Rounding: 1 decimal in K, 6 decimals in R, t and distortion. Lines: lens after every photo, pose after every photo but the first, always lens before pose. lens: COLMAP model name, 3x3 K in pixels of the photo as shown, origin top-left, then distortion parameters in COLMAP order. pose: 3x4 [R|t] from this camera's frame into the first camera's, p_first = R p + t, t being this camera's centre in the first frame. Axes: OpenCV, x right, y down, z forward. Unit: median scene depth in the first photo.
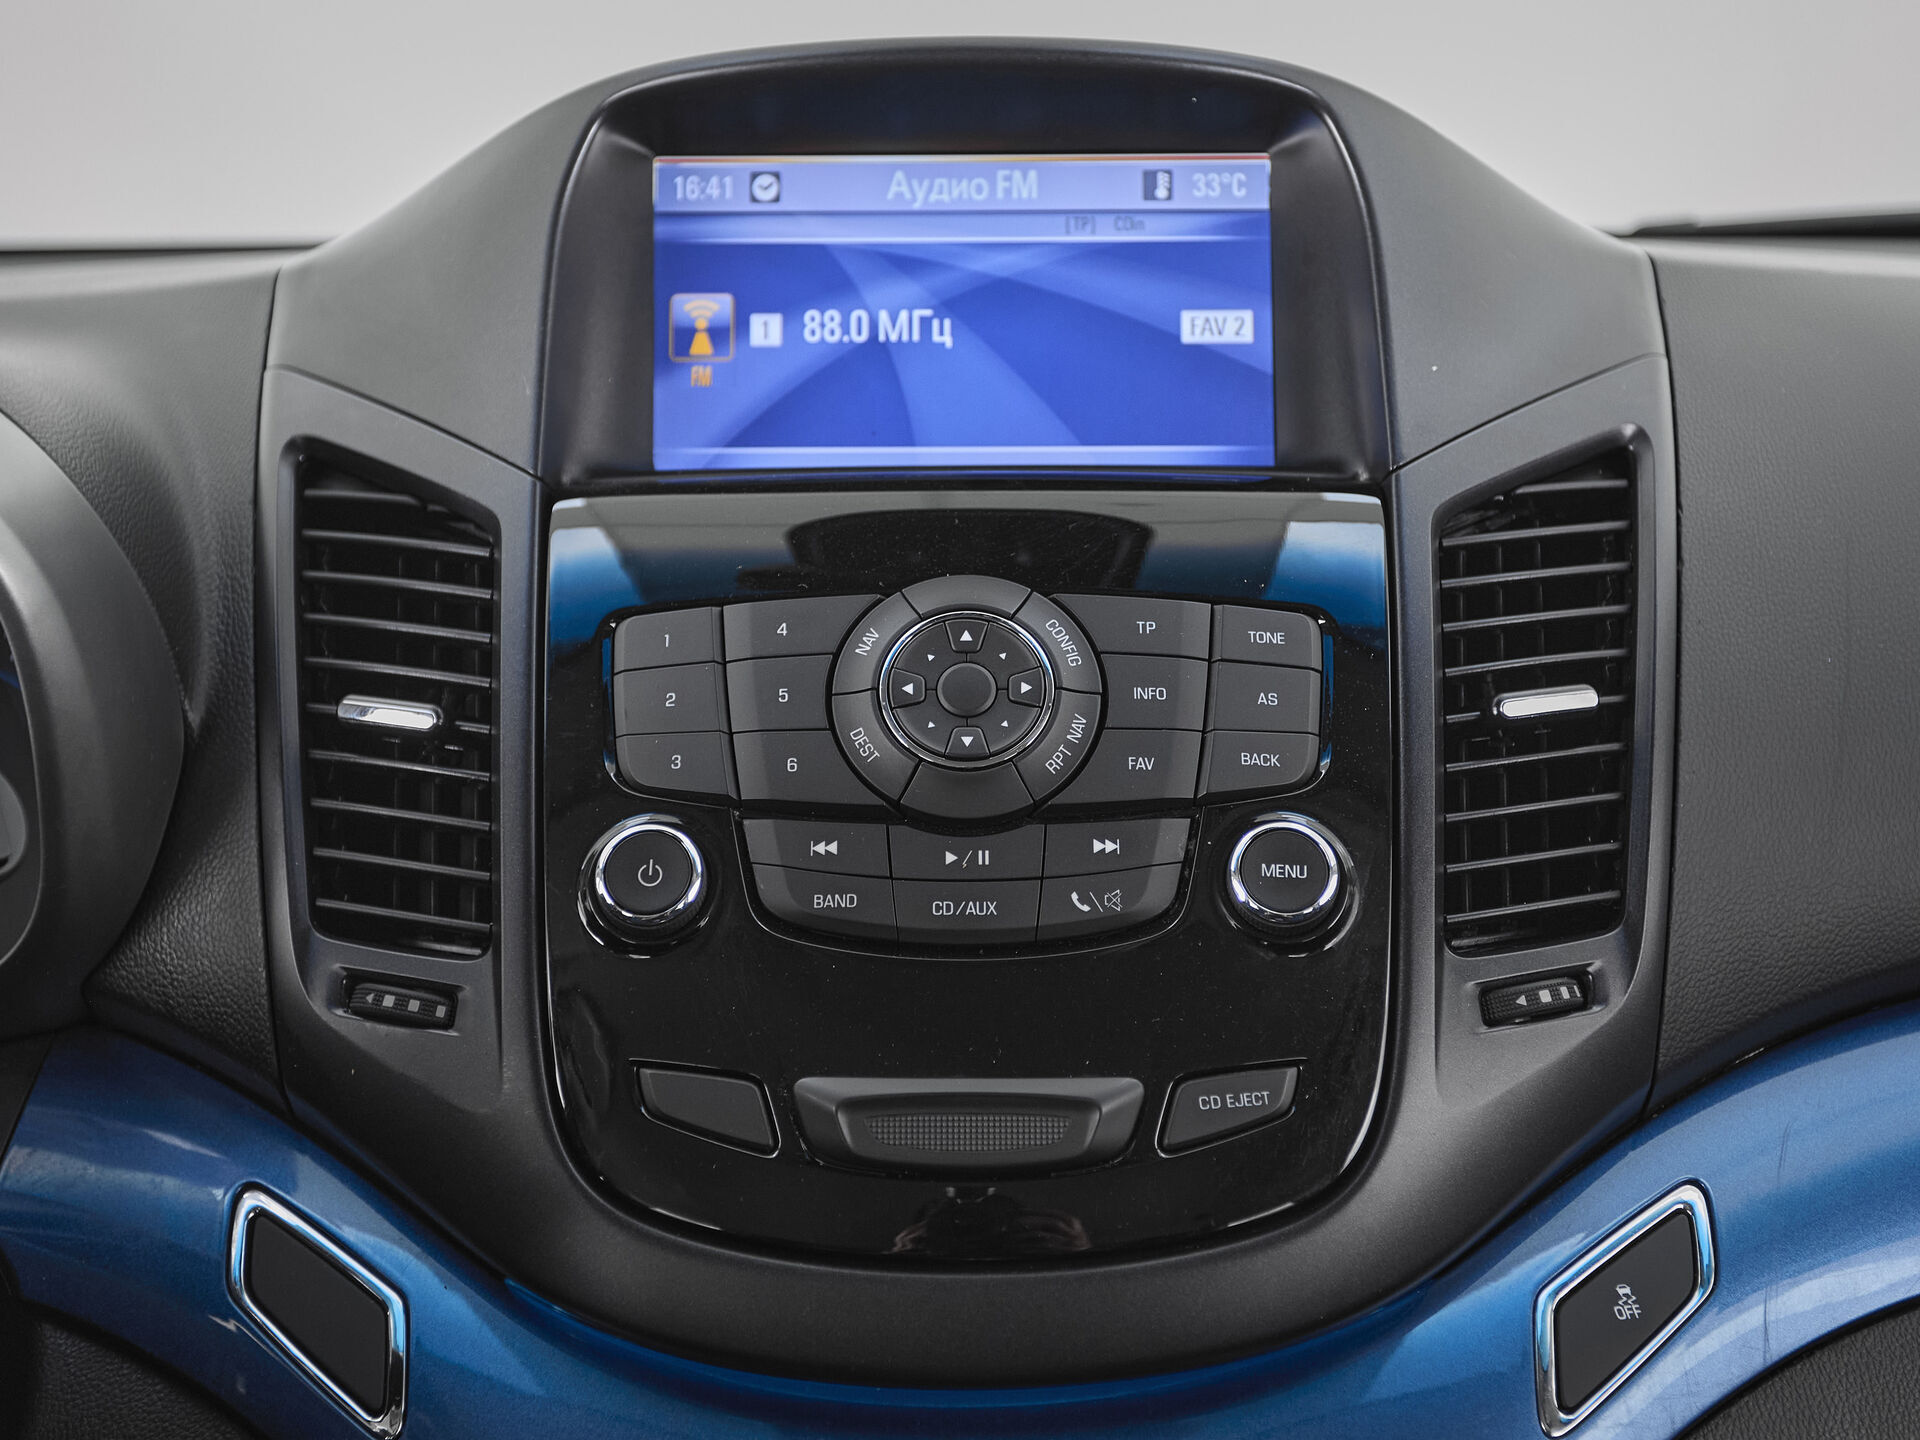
lens RADIAL K [[2548.0, 0, 940.2], [0, 2548.0, 724.3], [0, 0, 1]] dist [0.024035, 0.056862]
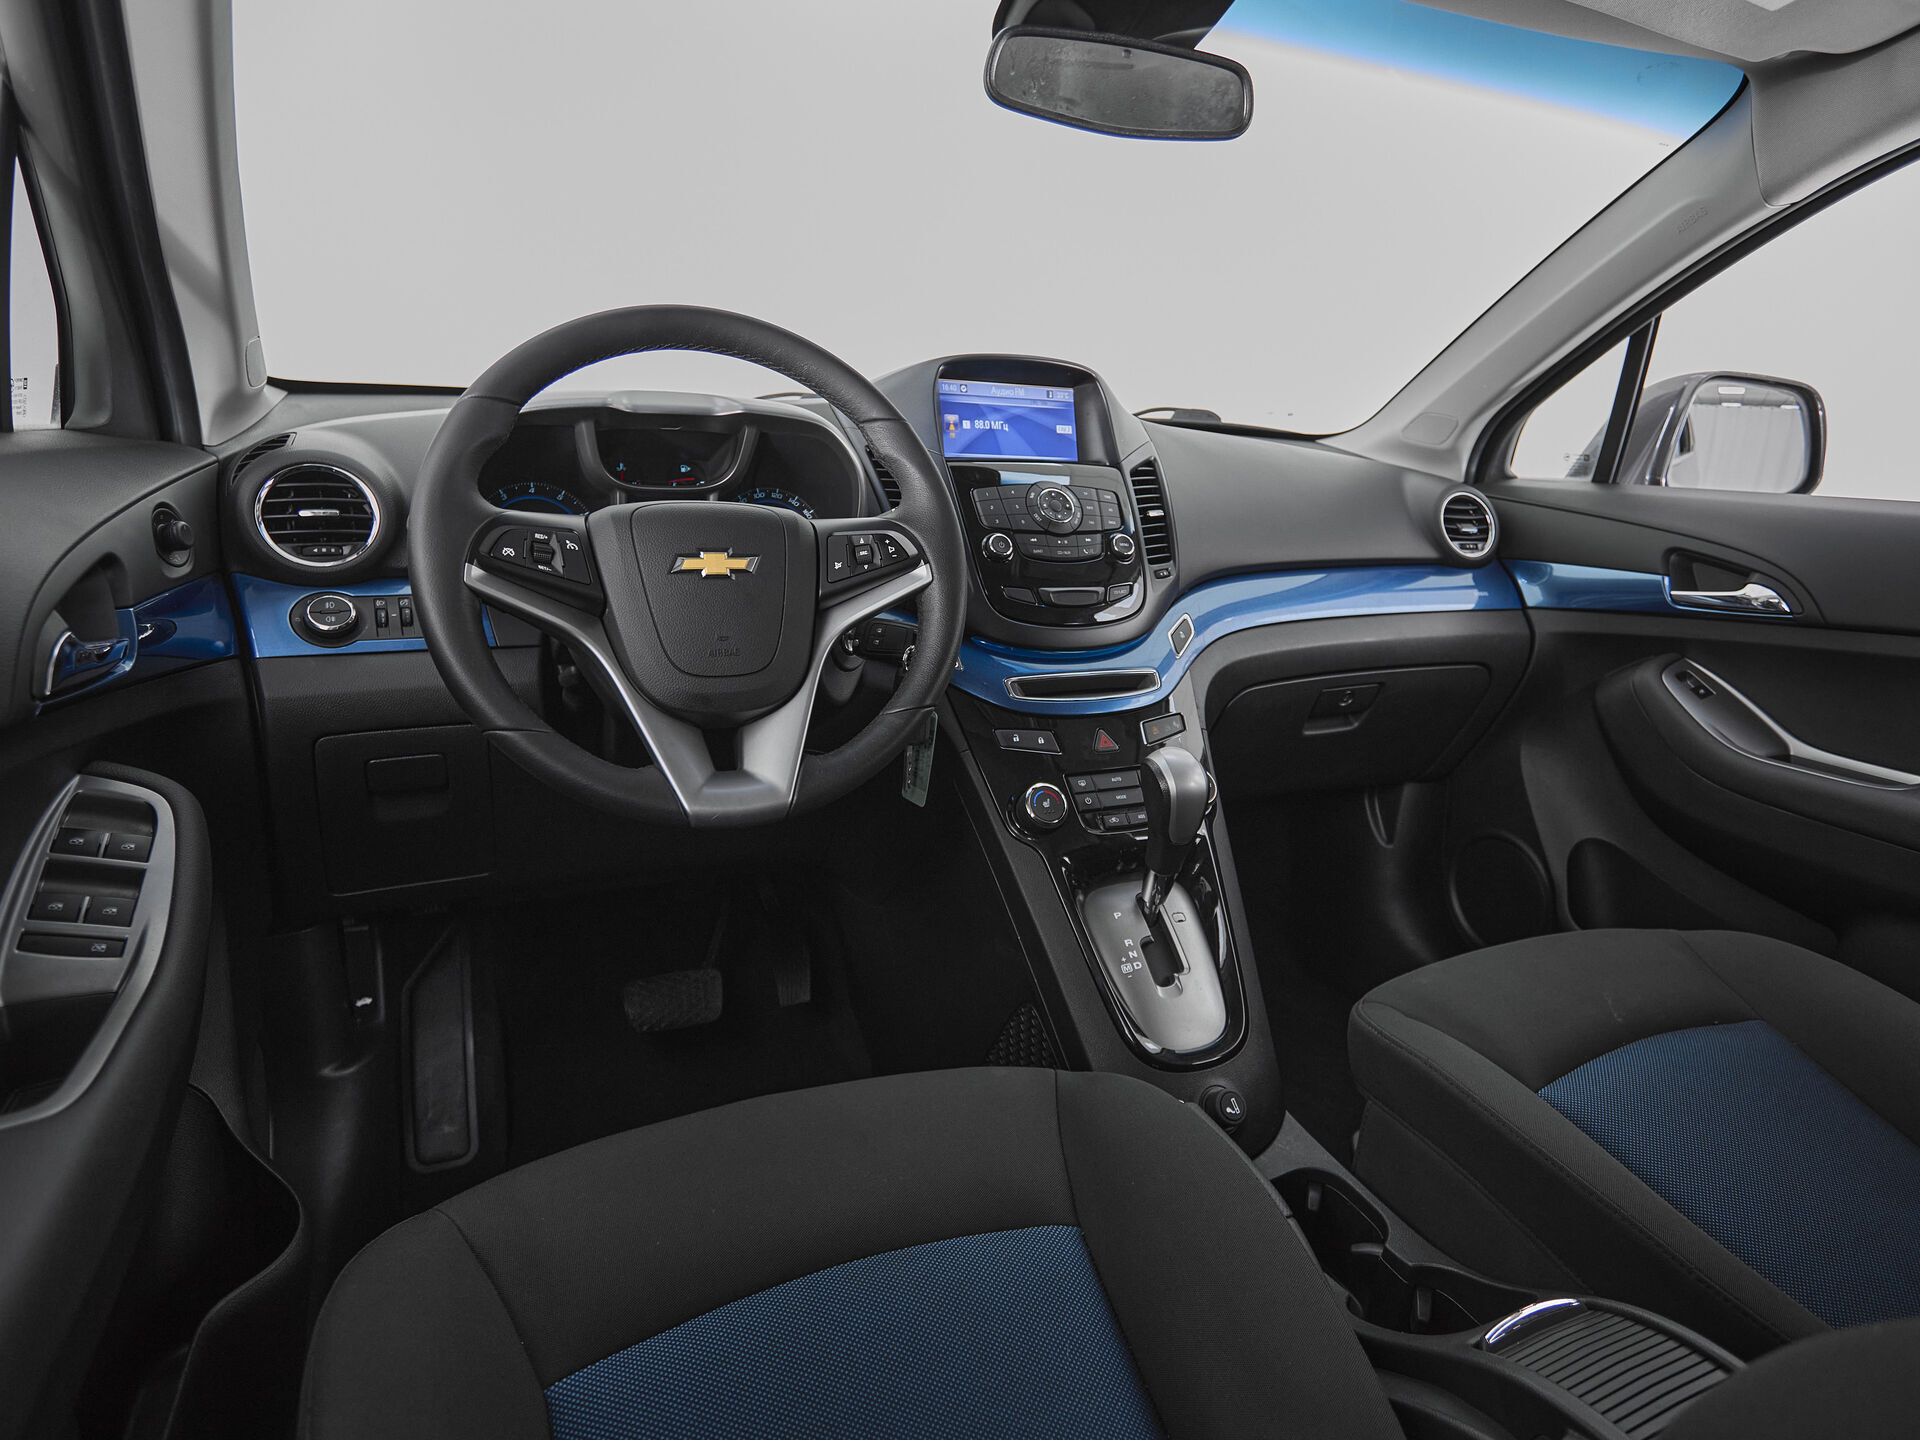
lens RADIAL K [[1116.2, 0, 1011.5], [0, 1116.2, 701.3], [0, 0, 1]] dist [0.000023, 0.000350]
pose [[0.893799, -0.056545, 0.444889, -0.900607], [0.032146, 0.997546, 0.062204, 0.193613], [-0.447314, -0.041296, 0.893423, -0.695732]]
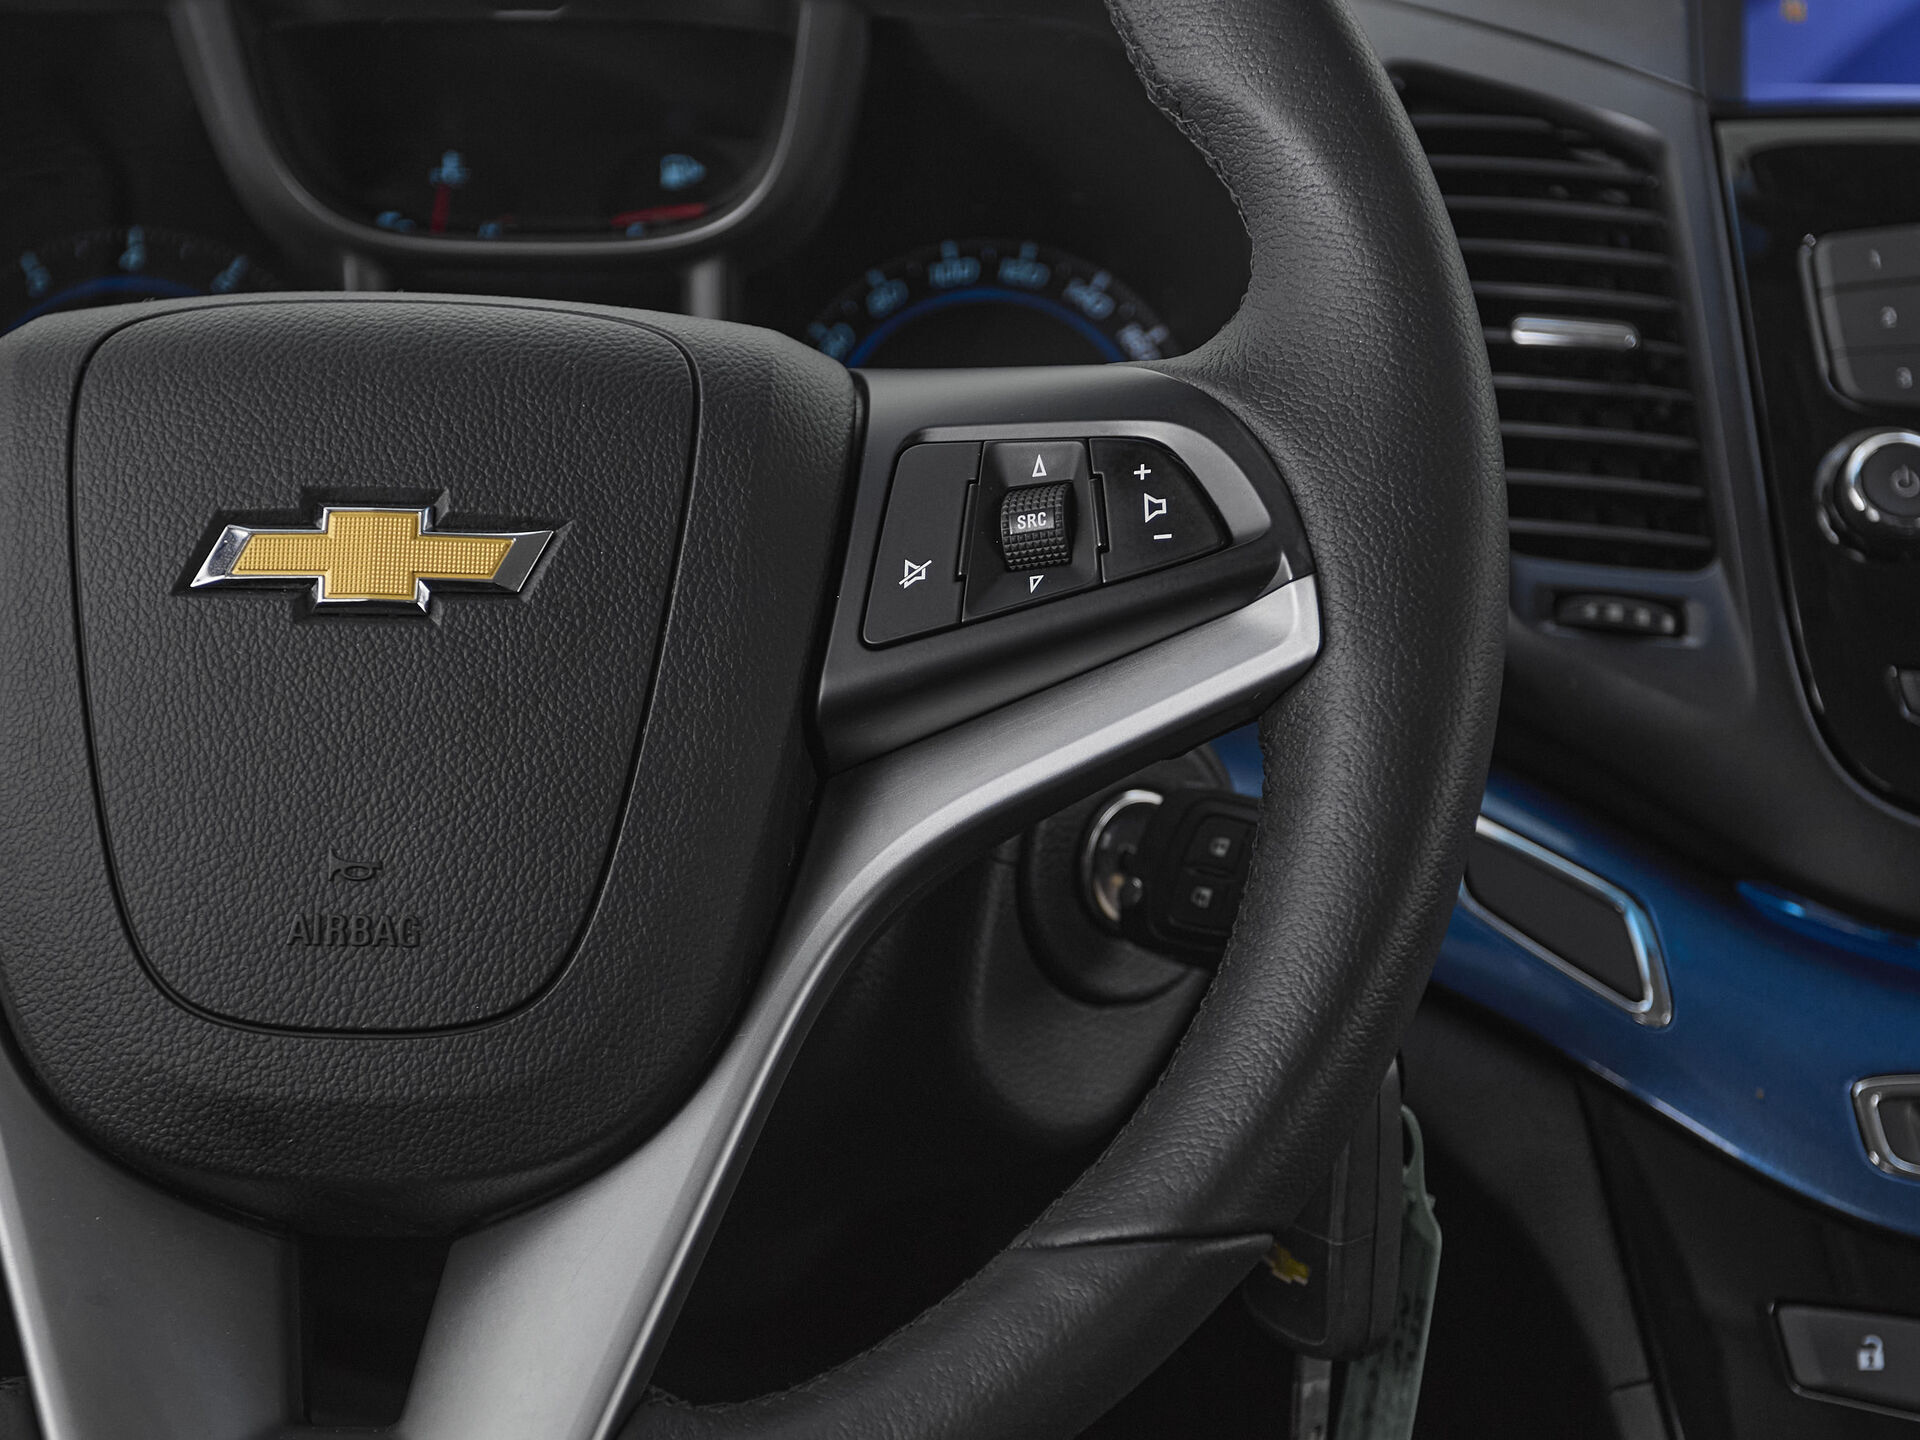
lens RADIAL K [[3584.8, 0, 890.6], [0, 3584.8, 899.4], [0, 0, 1]] dist [0.028539, -0.019021]
pose [[0.999688, 0.015822, 0.019331, -0.494416], [-0.016741, 0.998691, 0.048336, 0.148302], [-0.018541, -0.048645, 0.998644, -0.378098]]
